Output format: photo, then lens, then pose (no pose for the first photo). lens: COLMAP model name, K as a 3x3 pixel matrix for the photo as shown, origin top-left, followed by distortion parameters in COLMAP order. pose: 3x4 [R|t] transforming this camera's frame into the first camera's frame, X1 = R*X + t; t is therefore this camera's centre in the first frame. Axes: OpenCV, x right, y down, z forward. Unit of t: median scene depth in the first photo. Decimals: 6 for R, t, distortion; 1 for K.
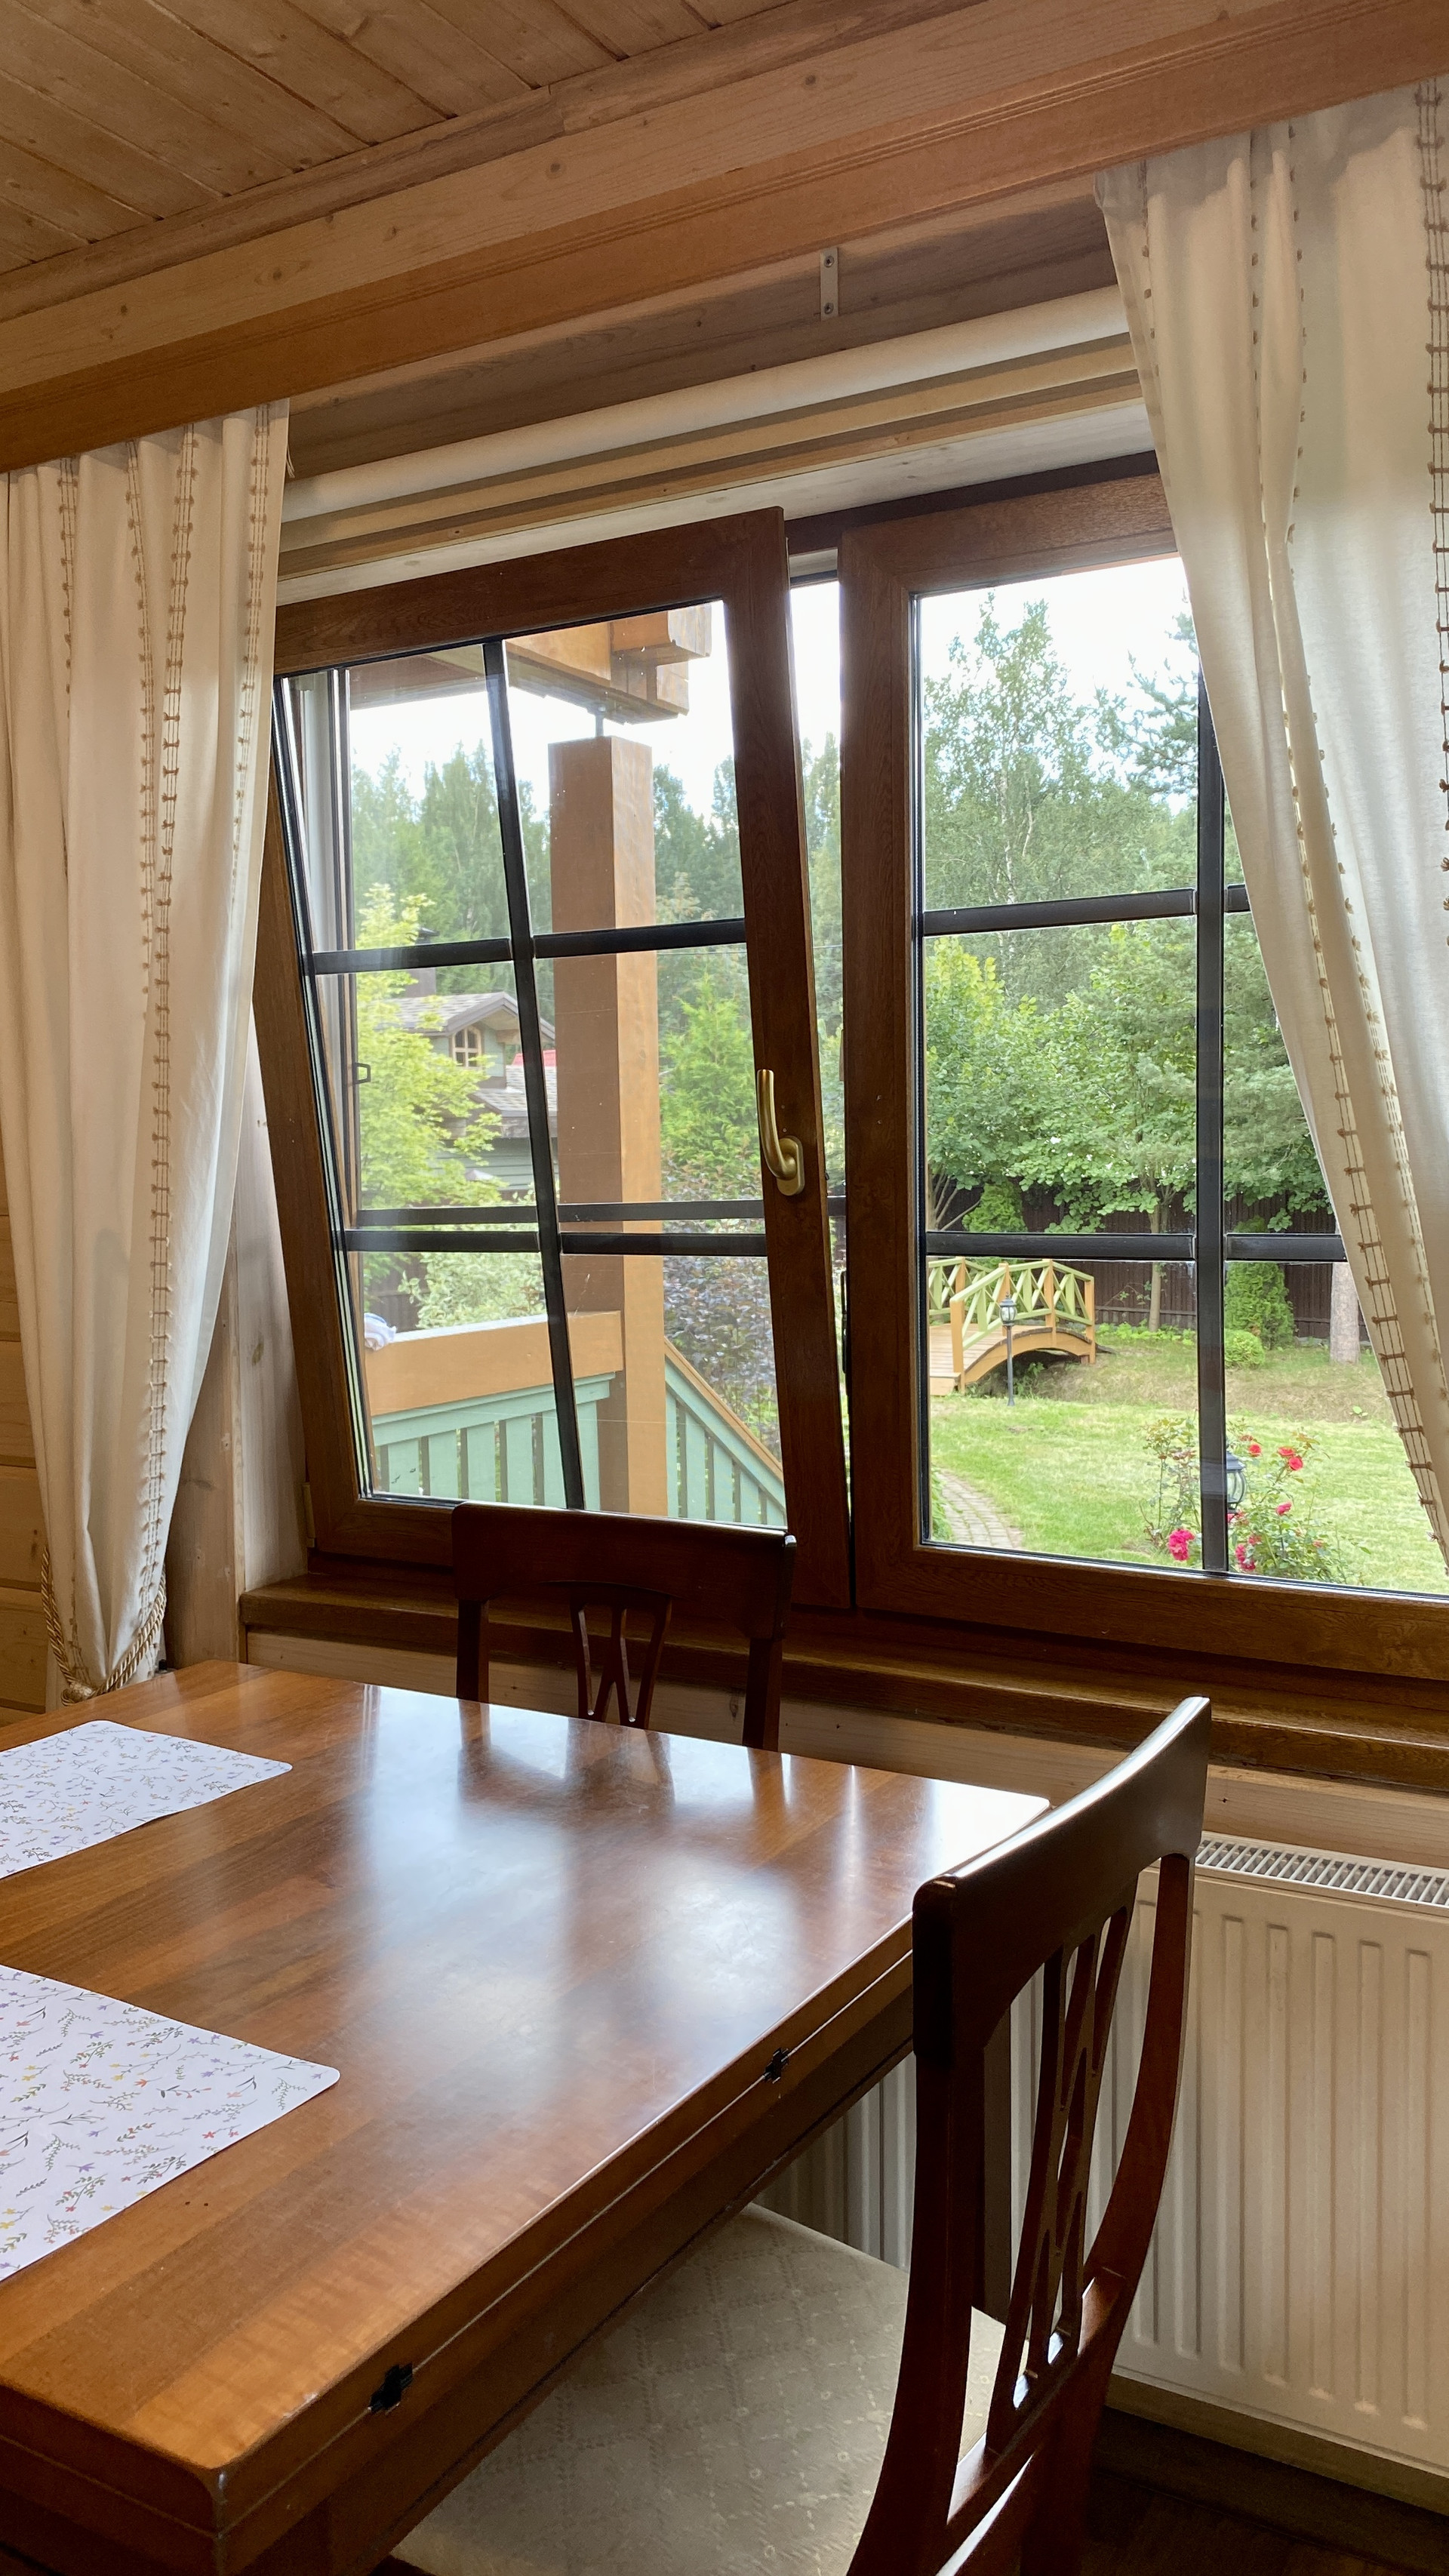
lens RADIAL K [[1976.4, 0, 716.1], [0, 1976.4, 1297.9], [0, 0, 1]] dist [0.068119, -0.067391]
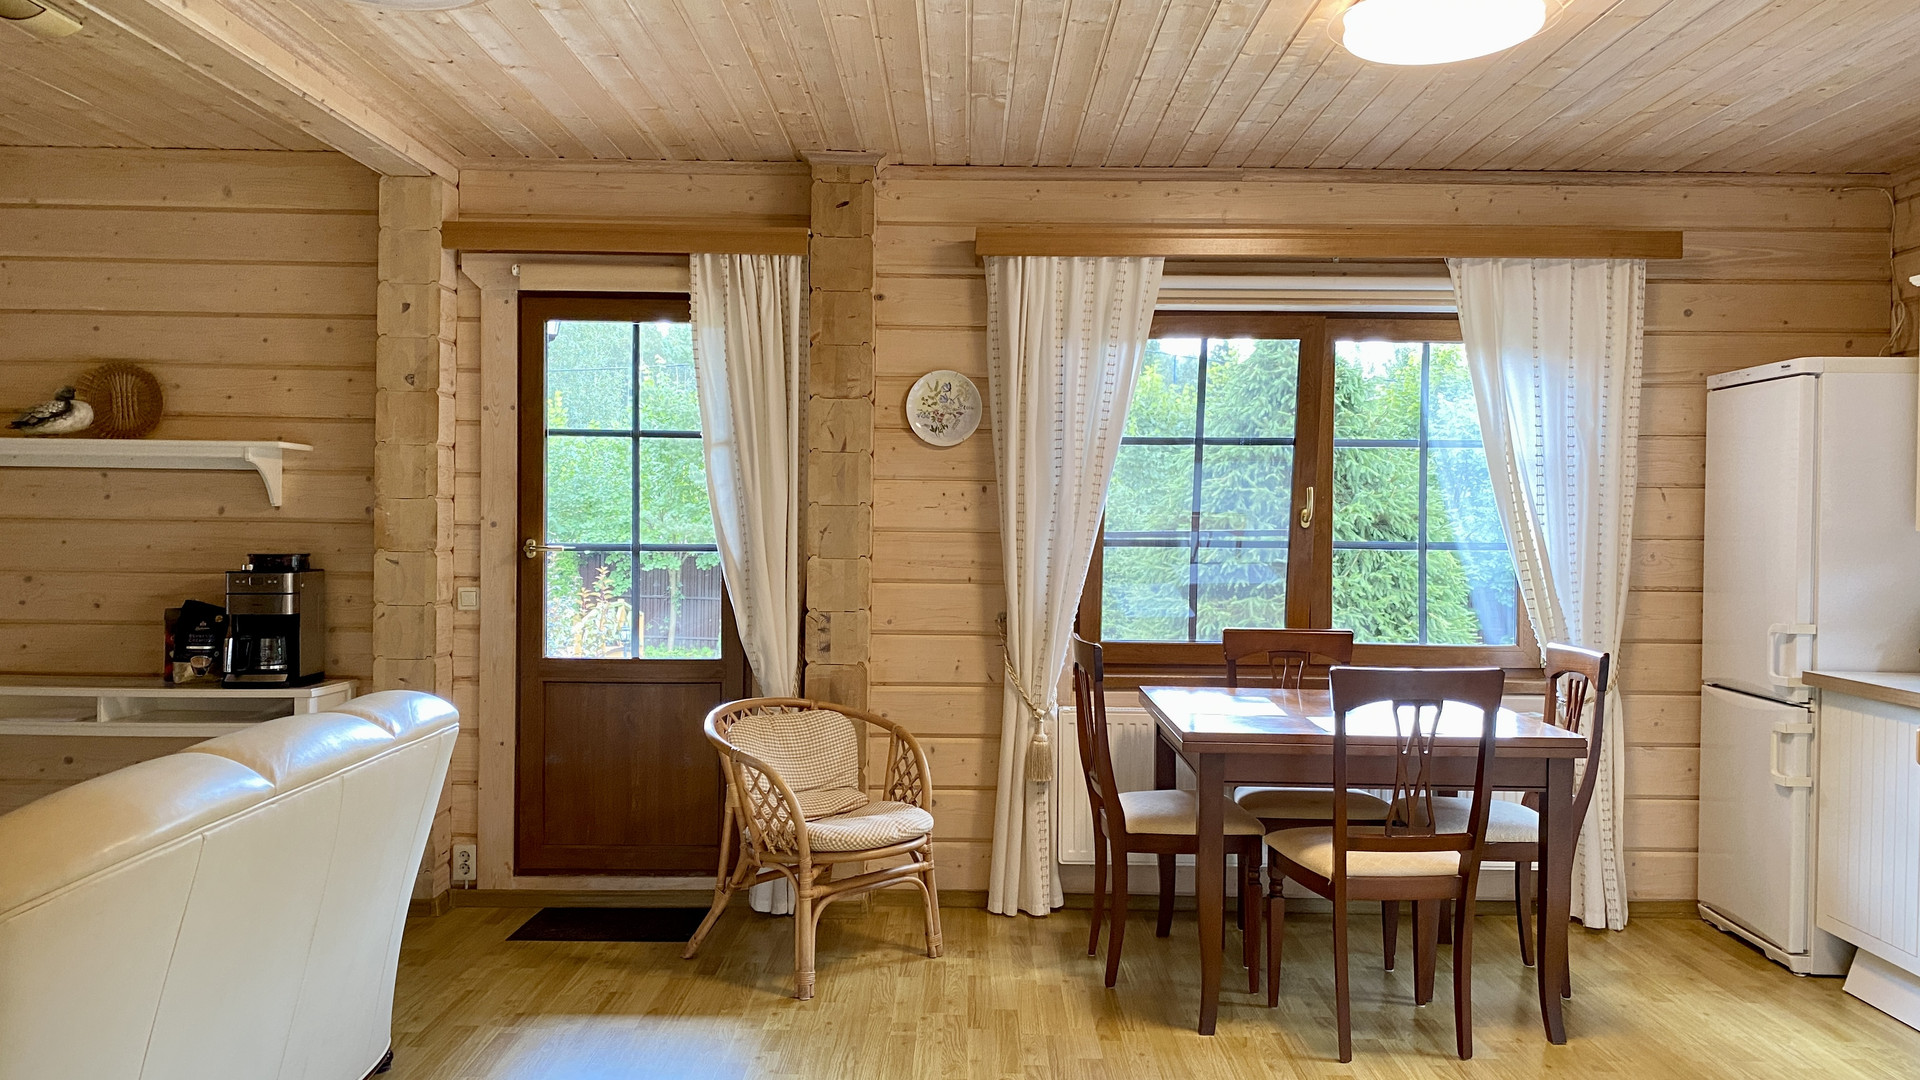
lens RADIAL K [[1473.2, 0, 973.3], [0, 1473.2, 529.4], [0, 0, 1]] dist [0.068119, -0.067391]
pose [[0.870300, 0.026403, 0.491815, -1.521258], [0.010966, 0.997276, -0.072944, 0.109903], [-0.492401, 0.068876, 0.867639, -0.719366]]
